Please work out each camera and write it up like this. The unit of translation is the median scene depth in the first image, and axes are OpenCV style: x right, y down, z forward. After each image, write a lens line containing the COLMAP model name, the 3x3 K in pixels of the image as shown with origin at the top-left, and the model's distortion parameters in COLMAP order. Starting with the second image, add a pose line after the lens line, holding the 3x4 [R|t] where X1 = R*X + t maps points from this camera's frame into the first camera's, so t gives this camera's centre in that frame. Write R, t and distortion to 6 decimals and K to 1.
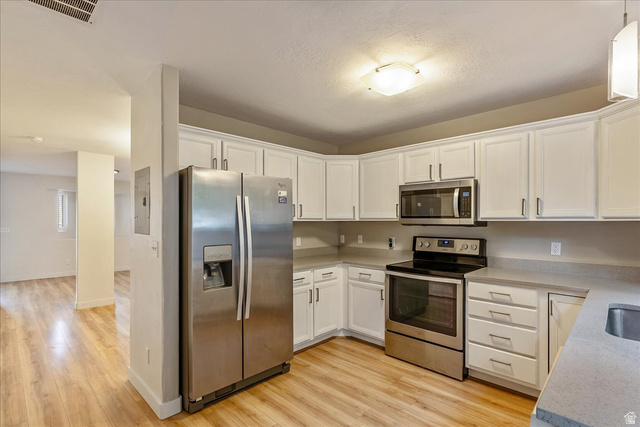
lens RADIAL K [[303.7, 0, 321.3], [0, 303.7, 223.2], [0, 0, 1]] dist [-0.009991, -0.000058]
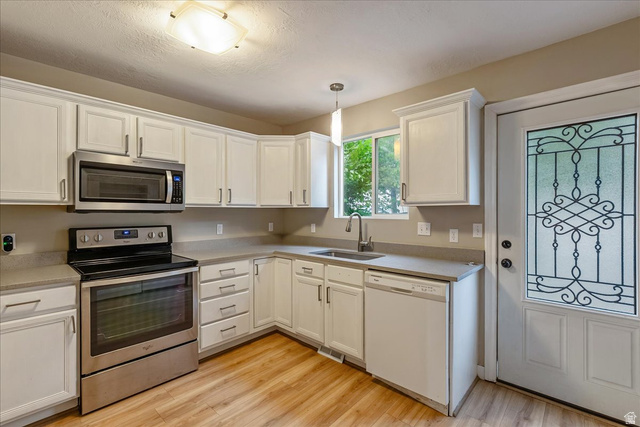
lens RADIAL K [[297.9, 0, 317.2], [0, 297.9, 210.4], [0, 0, 1]] dist [-0.001227, 0.000529]
pose [[-0.027231, -0.008295, 0.999595, -0.520548], [-0.000414, 0.999966, 0.008286, -0.004609], [-0.999629, -0.000189, -0.027233, 0.644726]]
